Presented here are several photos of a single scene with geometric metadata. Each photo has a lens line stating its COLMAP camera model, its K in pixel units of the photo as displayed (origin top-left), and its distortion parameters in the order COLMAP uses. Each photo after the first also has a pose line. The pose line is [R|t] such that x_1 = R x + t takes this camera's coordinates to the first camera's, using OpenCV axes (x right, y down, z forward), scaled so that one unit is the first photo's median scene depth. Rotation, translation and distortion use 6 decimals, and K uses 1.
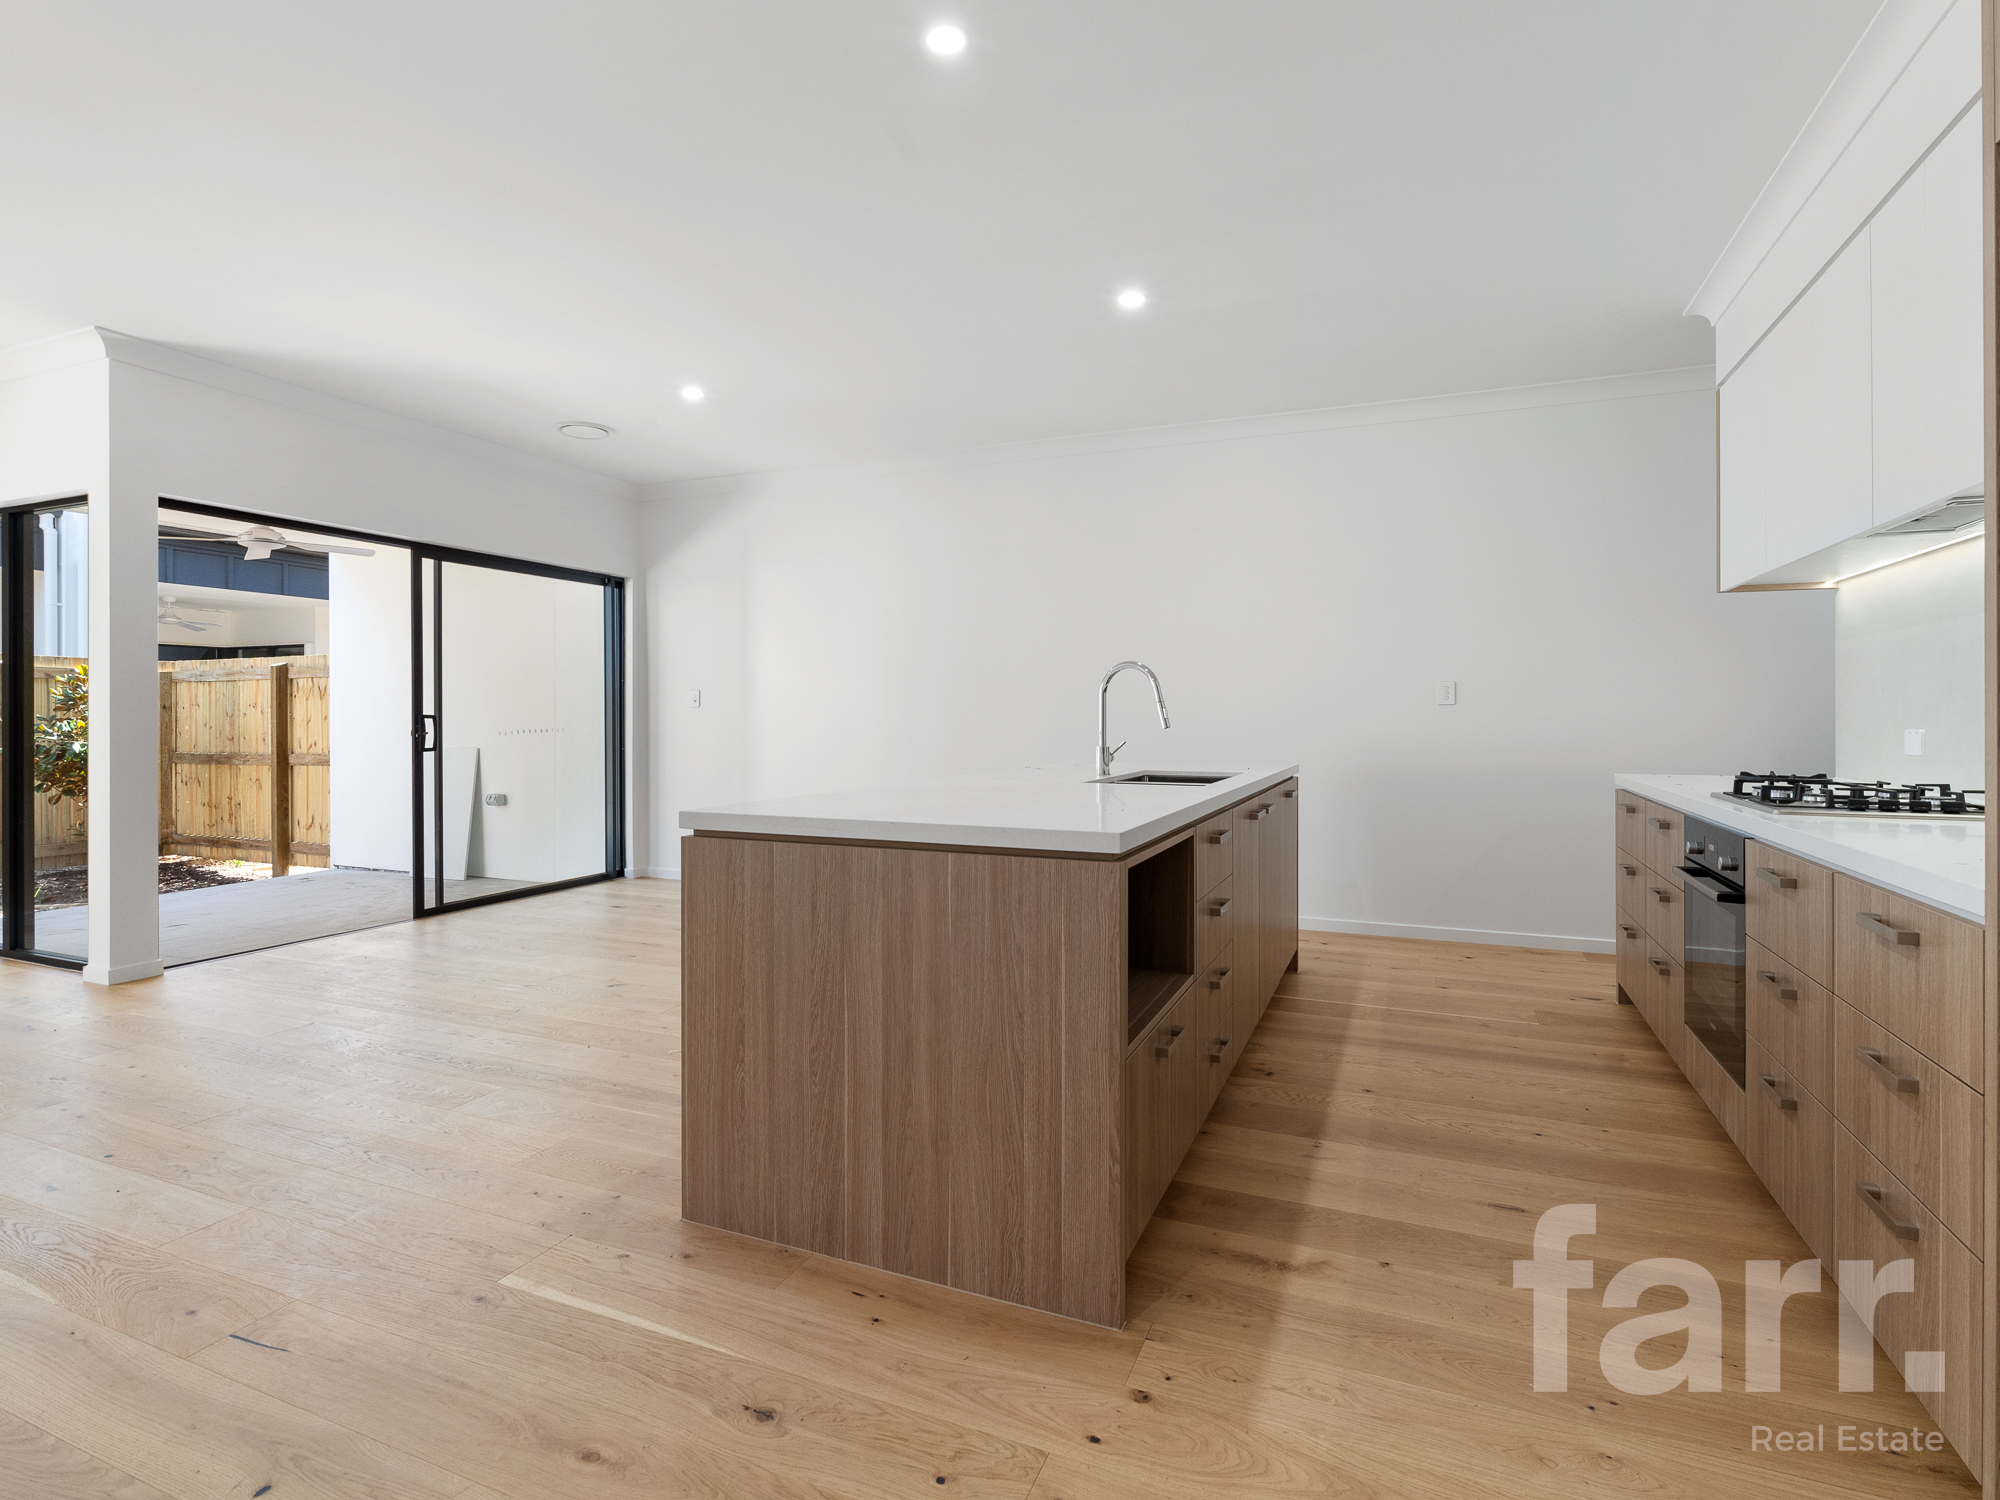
lens RADIAL K [[1001.3, 0, 1004.1], [0, 1001.3, 727.6], [0, 0, 1]] dist [-0.001856, 0.000418]
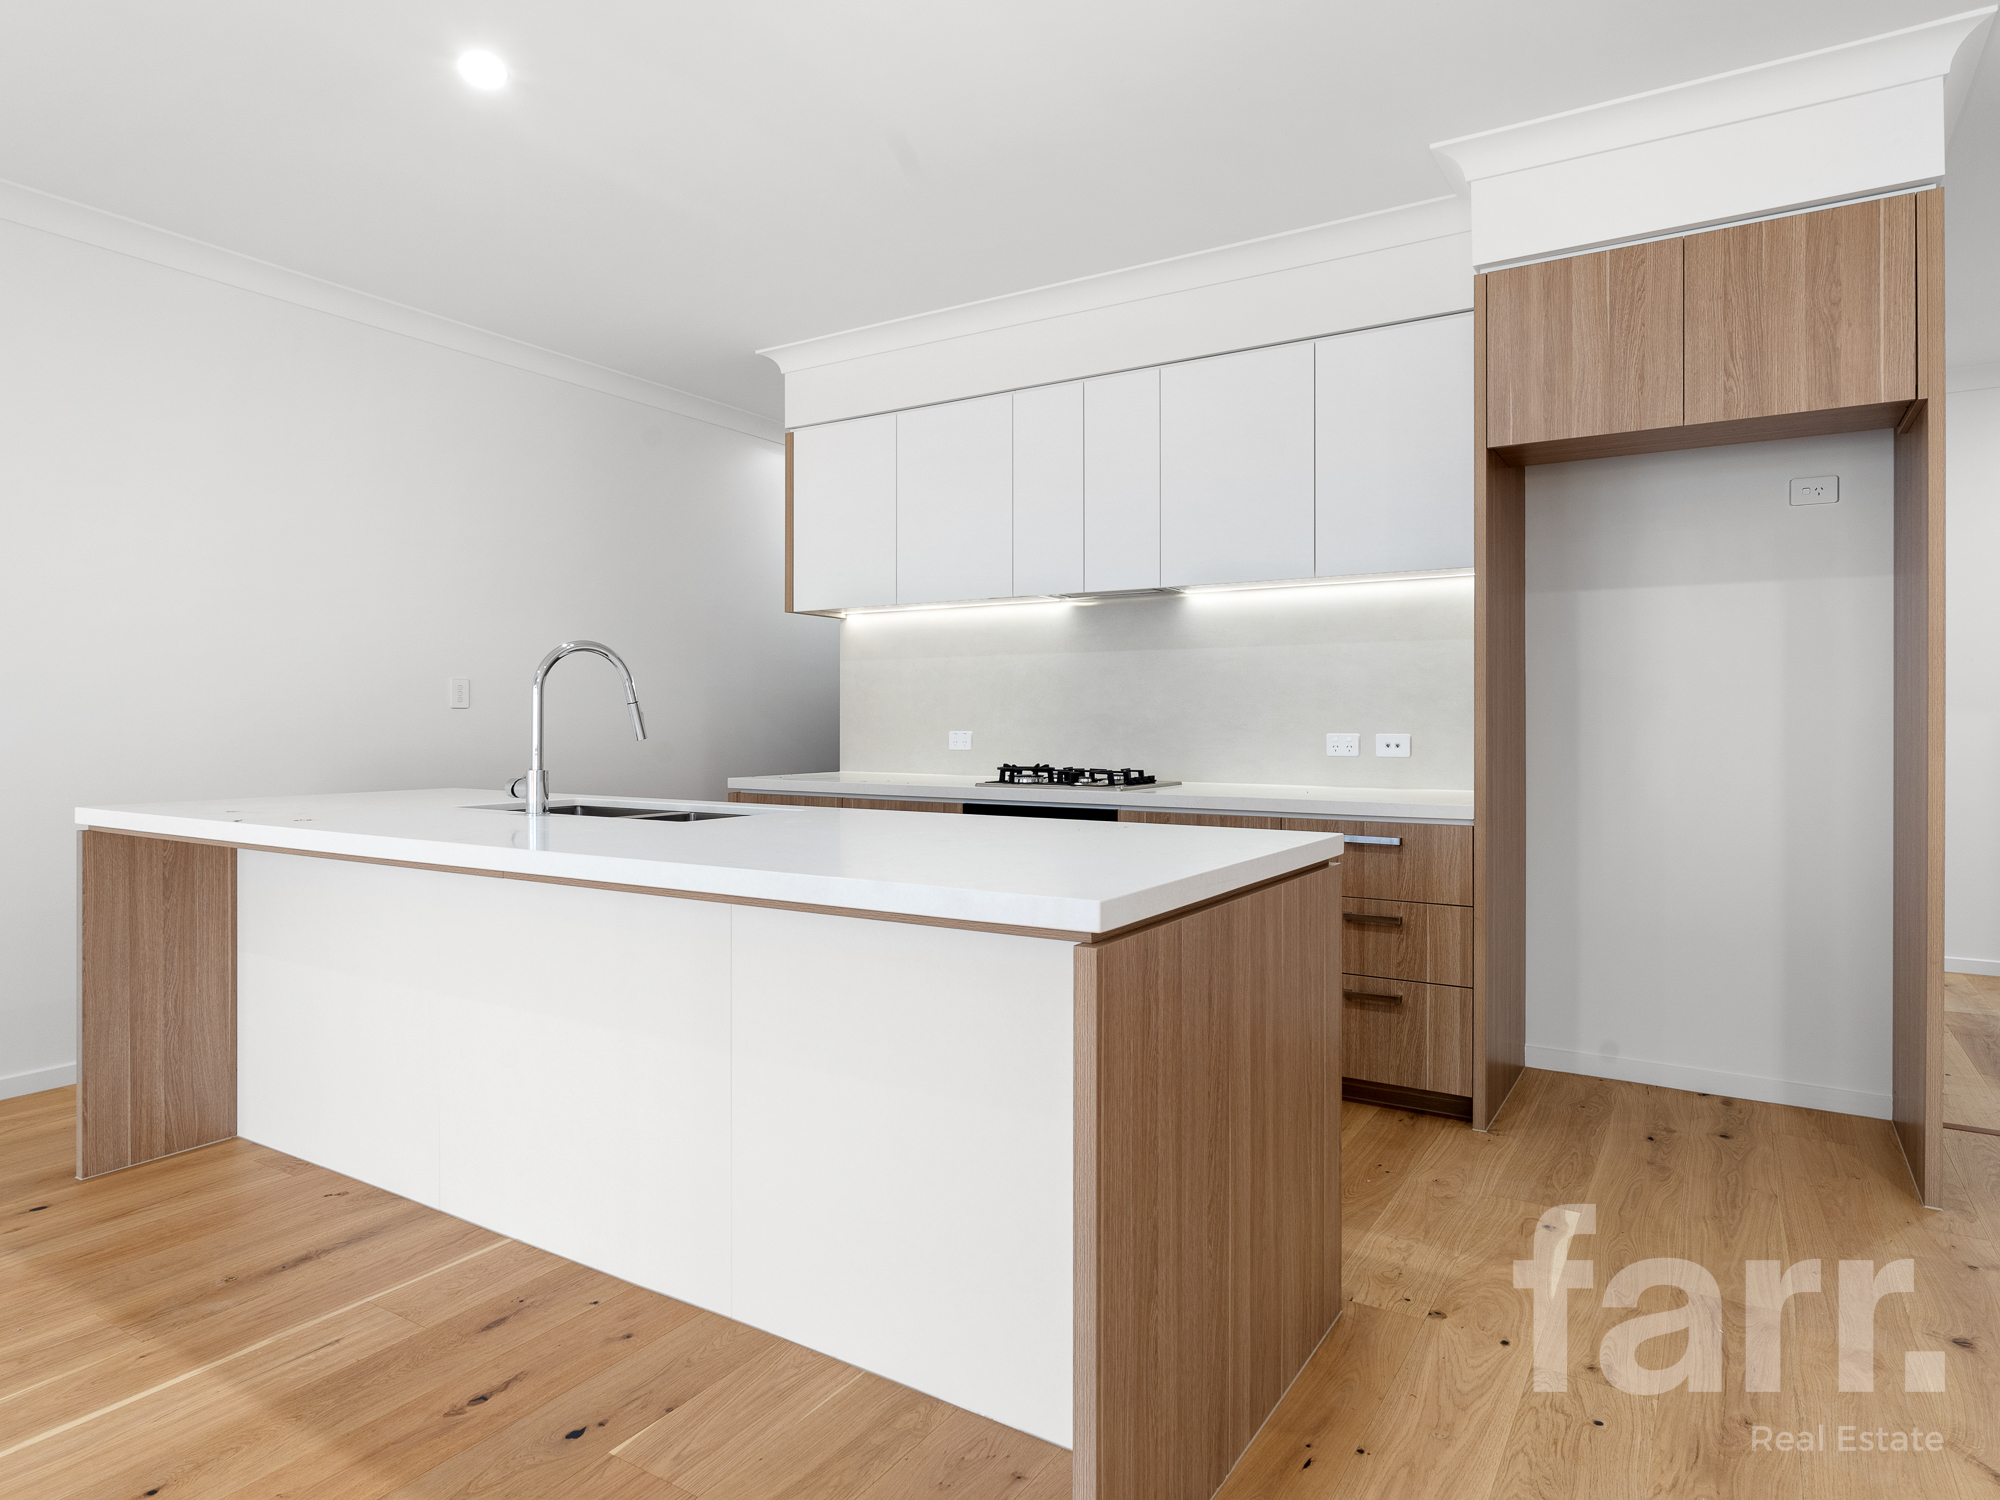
lens RADIAL K [[1169.0, 0, 998.6], [0, 1169.0, 716.8], [0, 0, 1]] dist [0.000458, -0.000869]
pose [[0.162068, 0.003947, 0.986772, -0.951122], [0.003780, 0.999982, -0.004620, -0.012975], [-0.986772, 0.004479, 0.162051, 0.949839]]
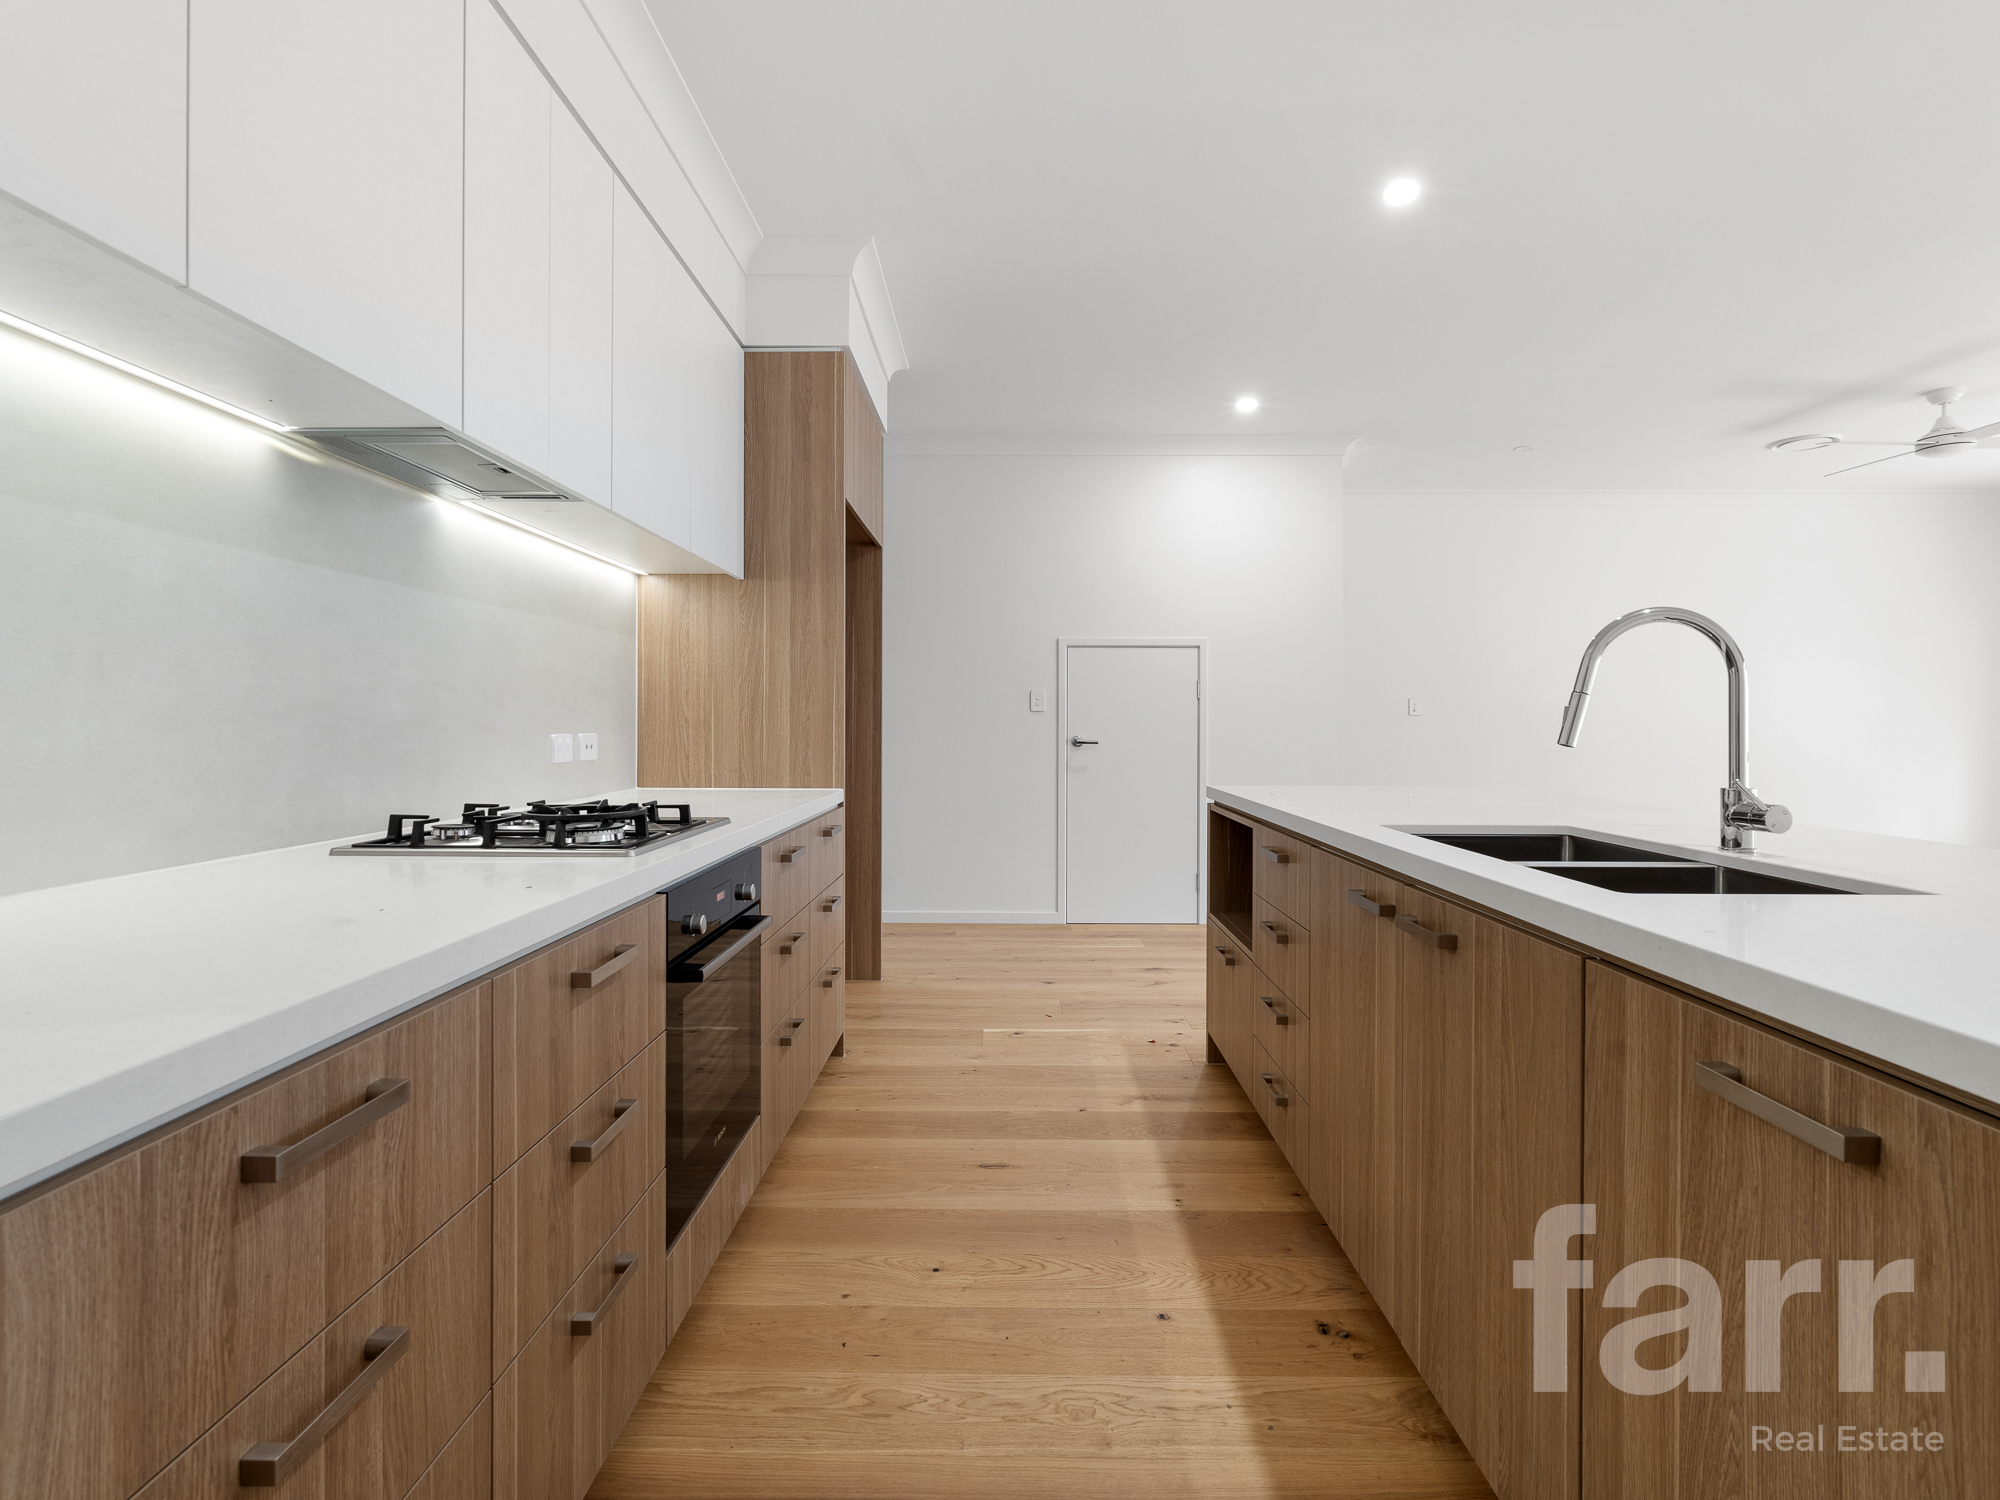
lens RADIAL K [[1001.3, 0, 1004.1], [0, 1001.3, 727.6], [0, 0, 1]] dist [-0.001856, 0.000418]
pose [[-0.926824, -0.007060, -0.375430, 0.948133], [-0.008921, 0.999955, 0.003220, -0.008611], [0.375390, 0.006333, -0.926845, 2.107850]]
